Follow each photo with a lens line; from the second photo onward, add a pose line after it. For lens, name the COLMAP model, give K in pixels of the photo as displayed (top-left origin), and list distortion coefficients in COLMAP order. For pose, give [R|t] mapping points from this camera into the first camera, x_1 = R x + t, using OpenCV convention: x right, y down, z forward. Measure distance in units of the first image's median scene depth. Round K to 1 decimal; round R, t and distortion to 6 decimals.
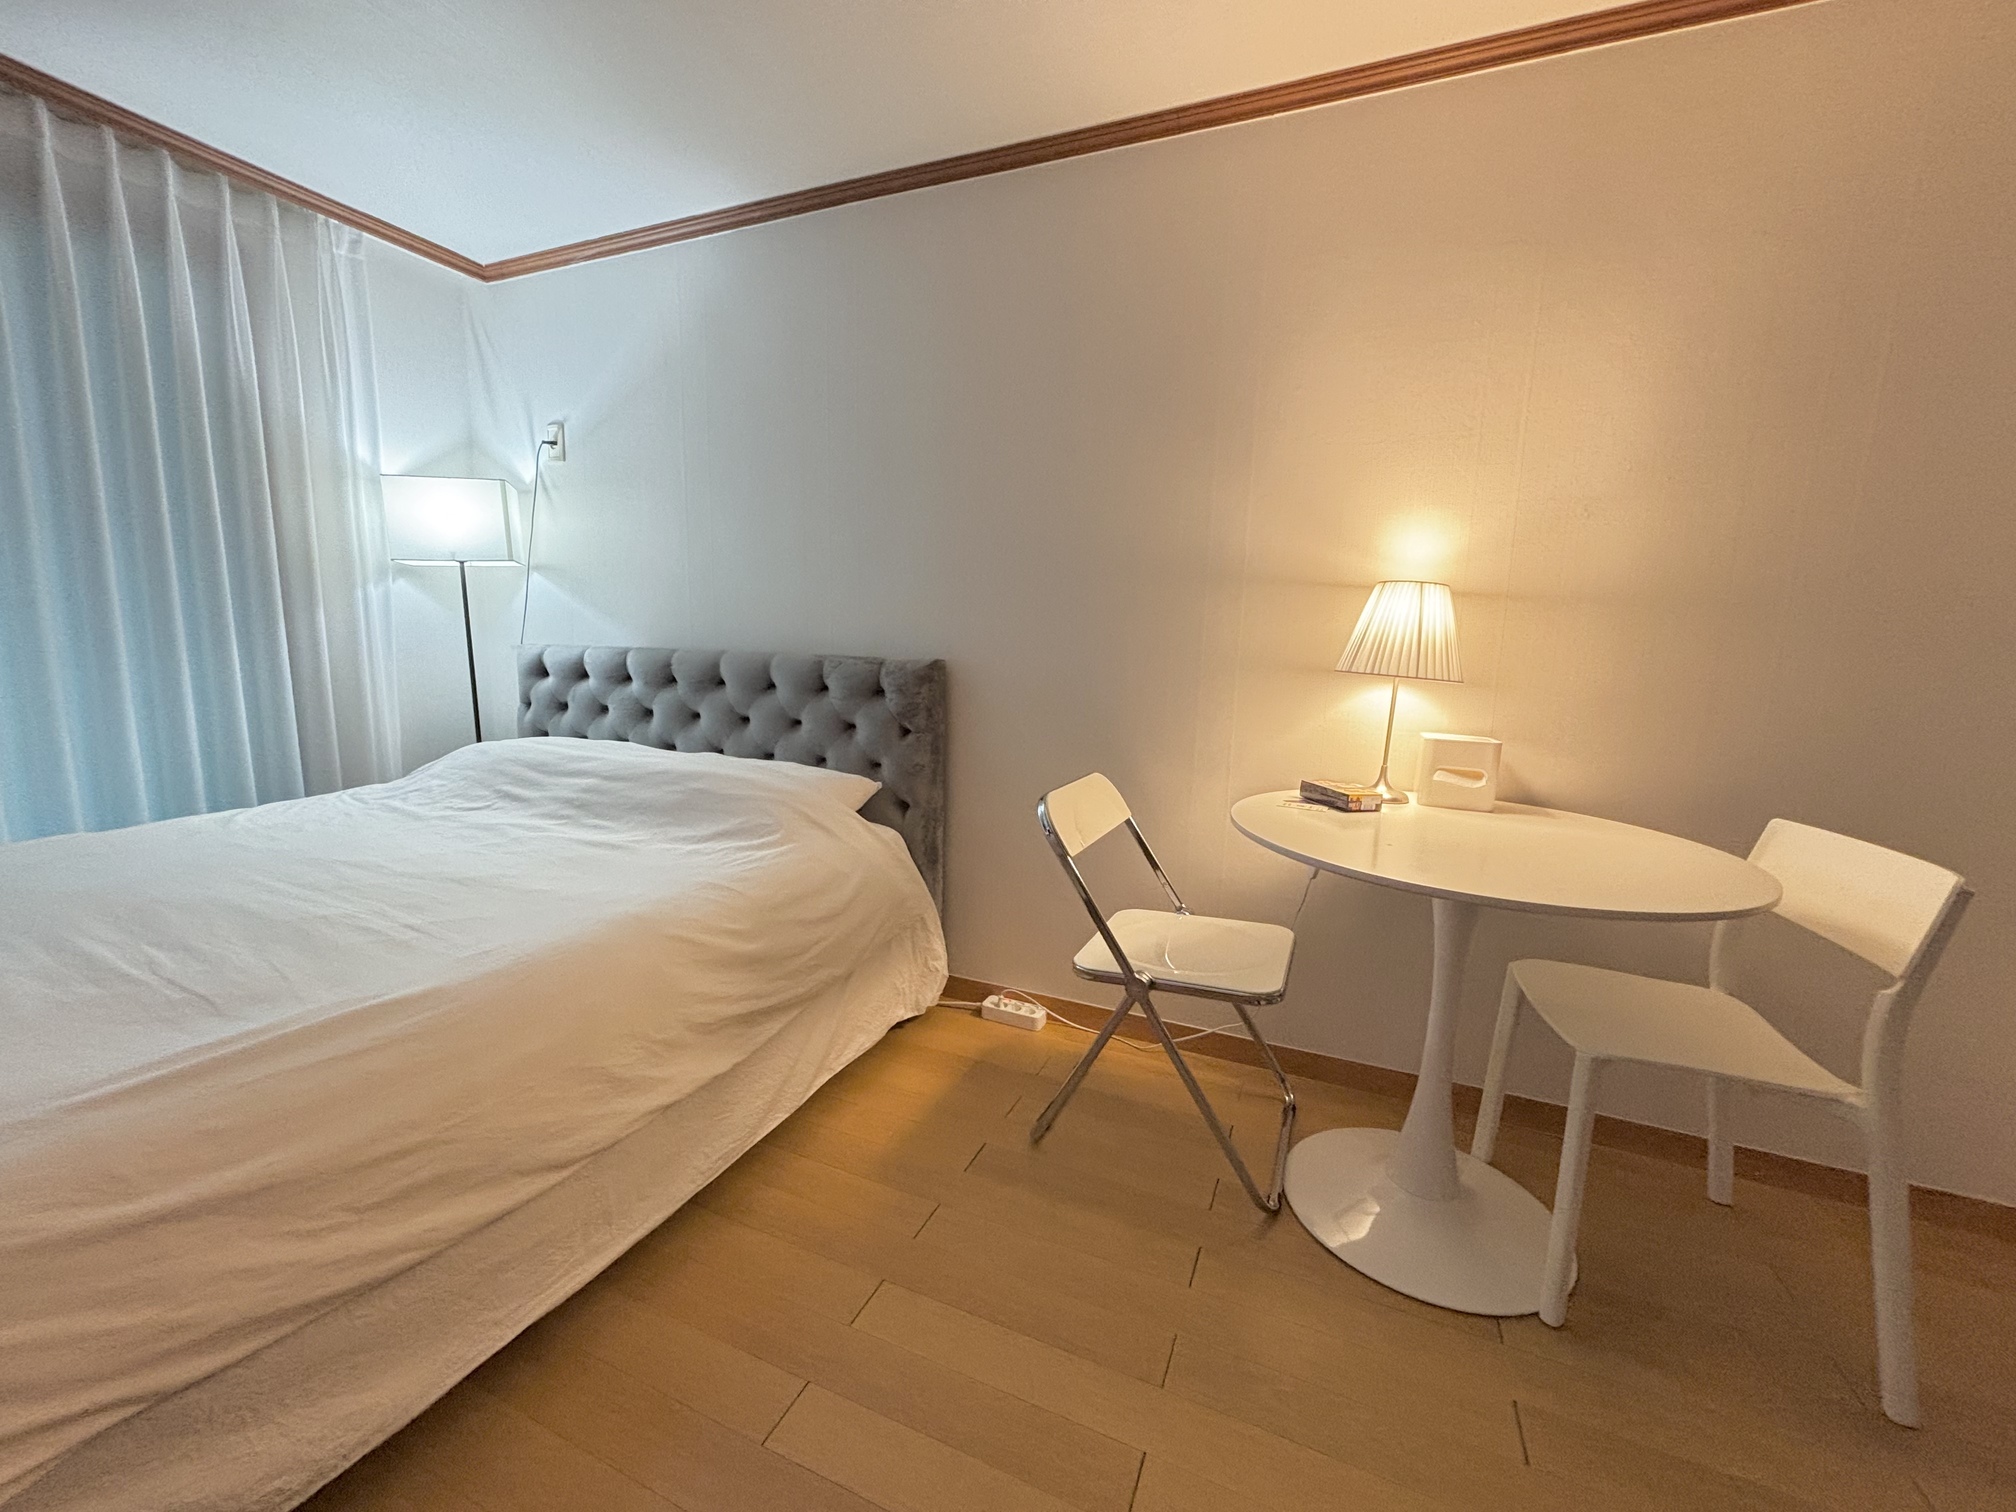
lens RADIAL K [[803.5, 0, 1008.0], [0, 803.5, 756.0], [0, 0, 1]] dist [-0.002348, -0.000287]
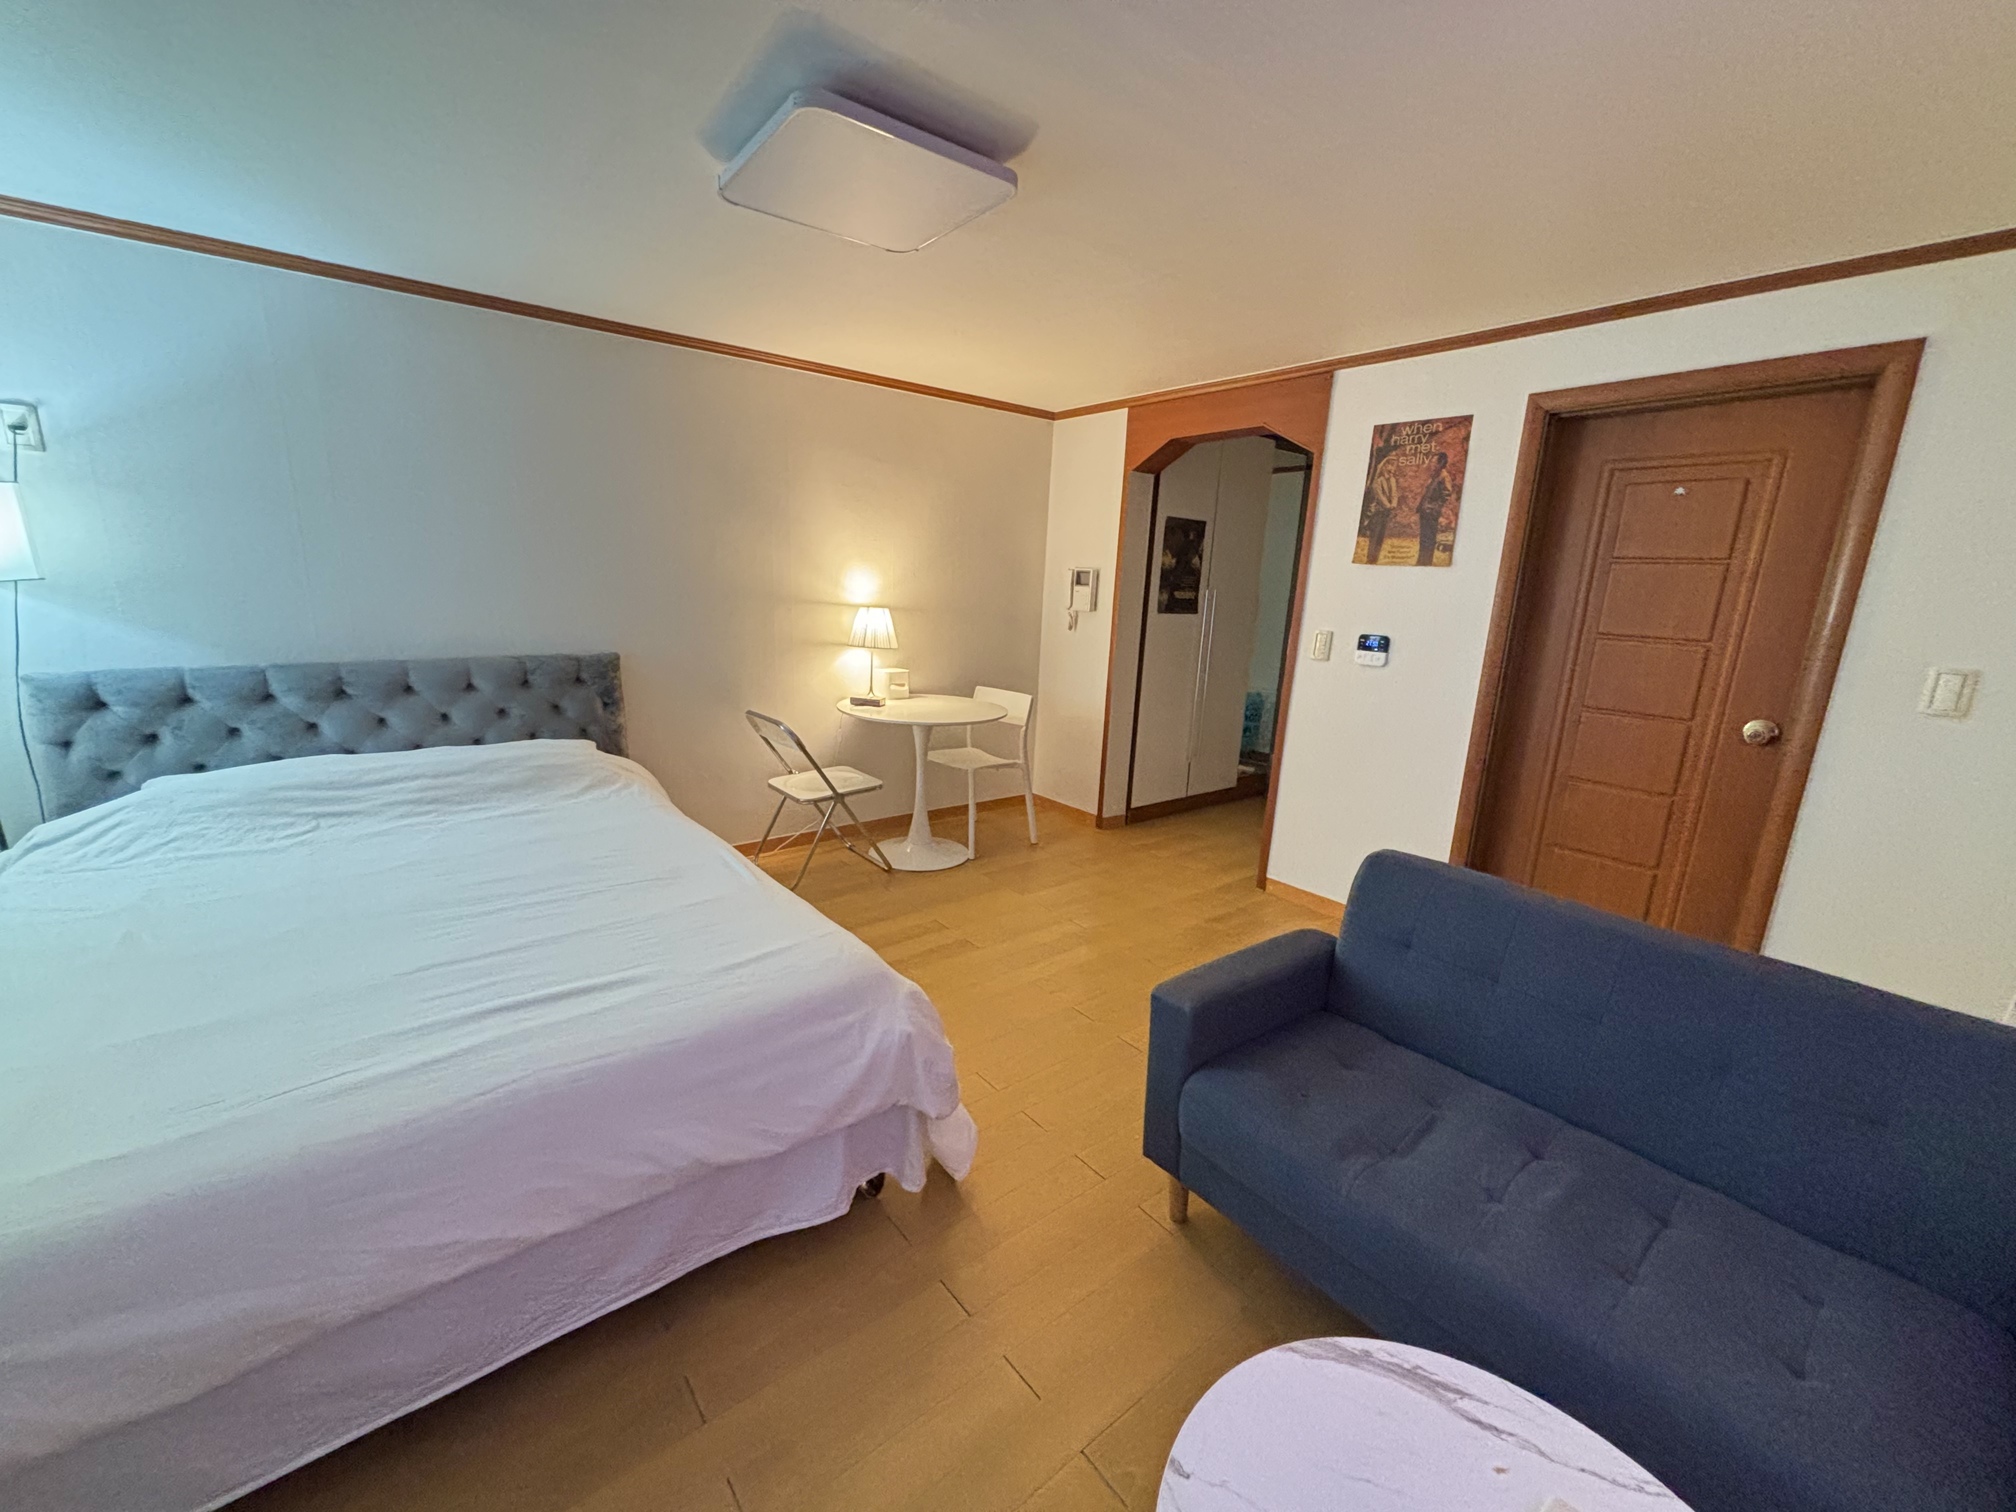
lens RADIAL K [[827.0, 0, 993.9], [0, 827.0, 761.6], [0, 0, 1]] dist [0.000633, 0.000103]
pose [[0.476345, -0.206533, 0.854658, -1.160246], [0.107499, 0.978409, 0.176523, -0.126672], [-0.872662, 0.007789, 0.488262, -0.372444]]
